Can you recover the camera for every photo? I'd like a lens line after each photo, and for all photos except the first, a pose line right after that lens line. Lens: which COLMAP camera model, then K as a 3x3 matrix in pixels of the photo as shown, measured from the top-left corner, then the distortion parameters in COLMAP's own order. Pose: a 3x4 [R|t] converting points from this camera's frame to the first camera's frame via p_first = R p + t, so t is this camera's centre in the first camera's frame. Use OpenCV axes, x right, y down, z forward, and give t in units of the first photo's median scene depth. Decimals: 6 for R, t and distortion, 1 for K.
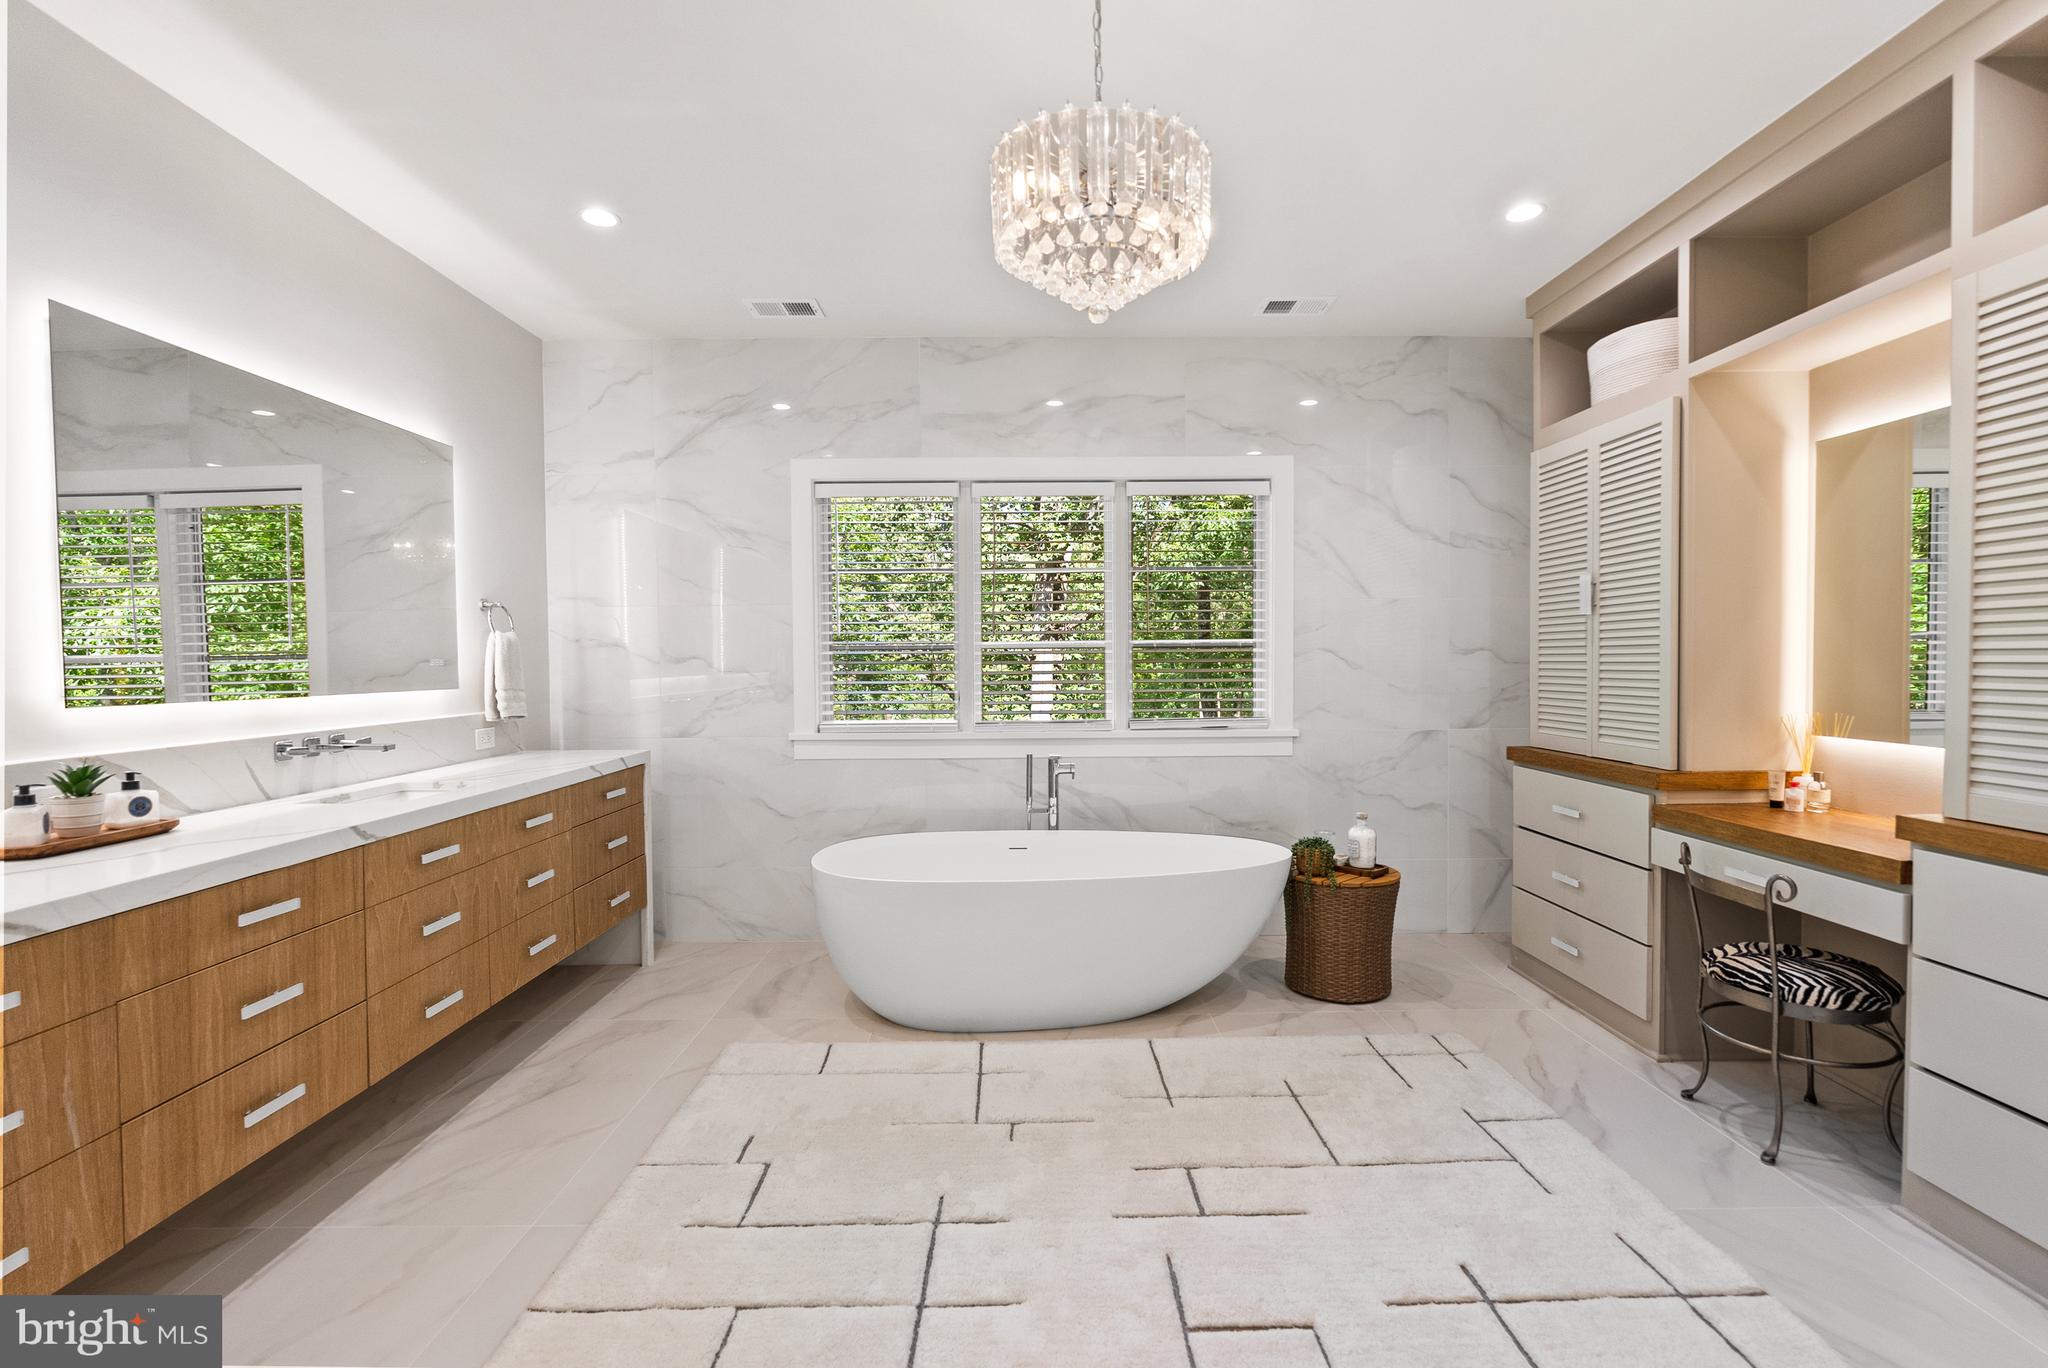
lens RADIAL K [[922.7, 0, 1028.0], [0, 922.7, 681.5], [0, 0, 1]] dist [-0.001373, -0.000173]
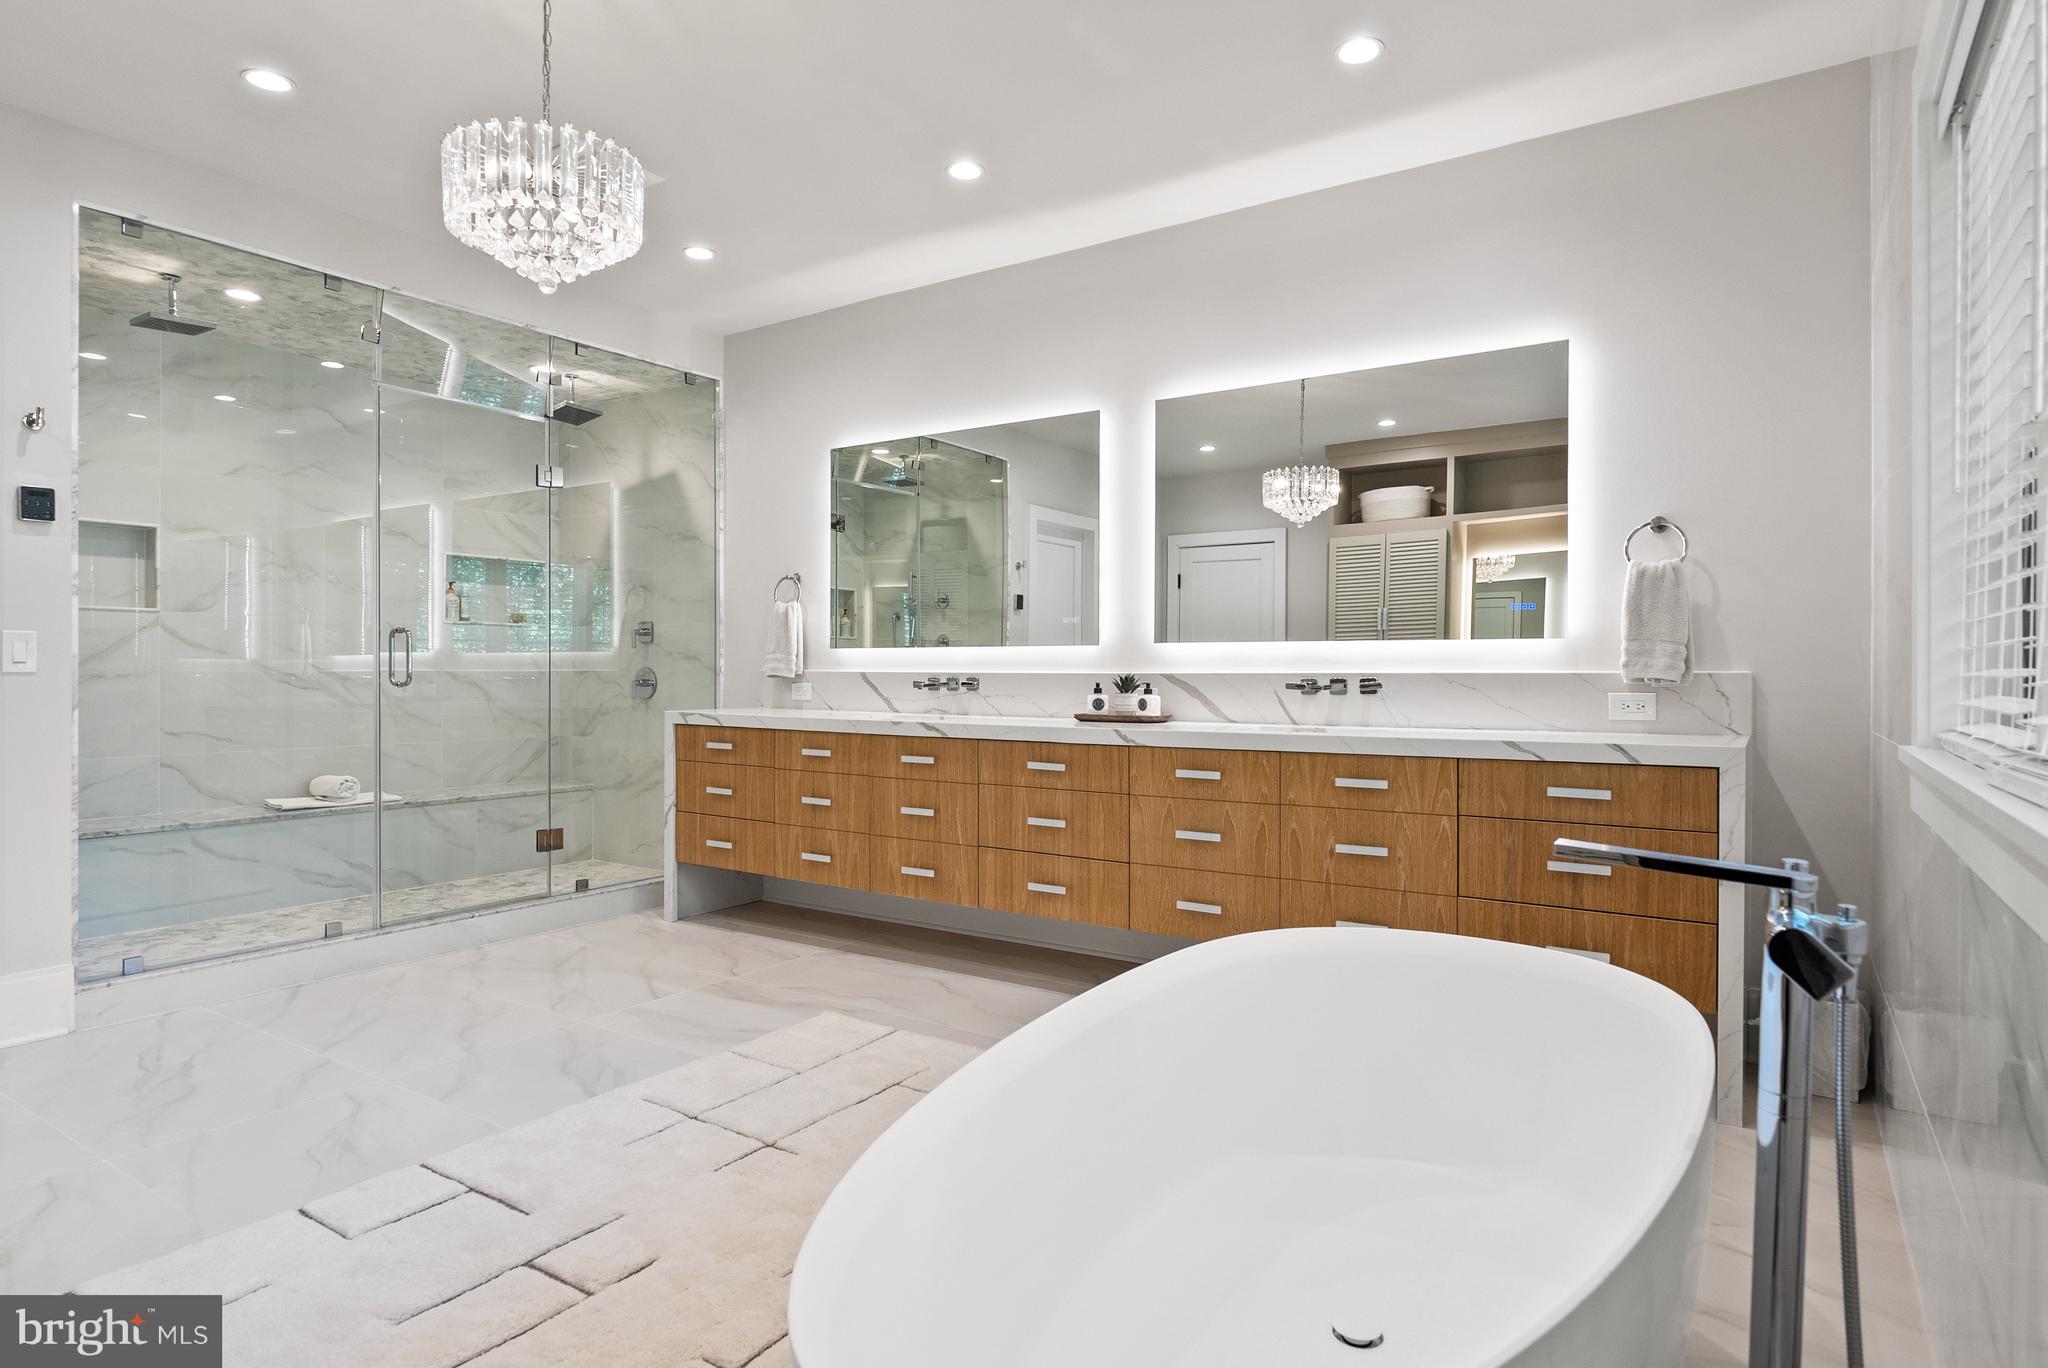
lens RADIAL K [[1132.7, 0, 1025.2], [0, 1132.7, 674.9], [0, 0, 1]] dist [-0.001373, -0.000083]
pose [[-0.558668, 0.015400, -0.829248, 0.728232], [-0.013979, 0.999511, 0.027979, 0.029664], [0.829273, 0.027223, -0.558180, 1.799170]]
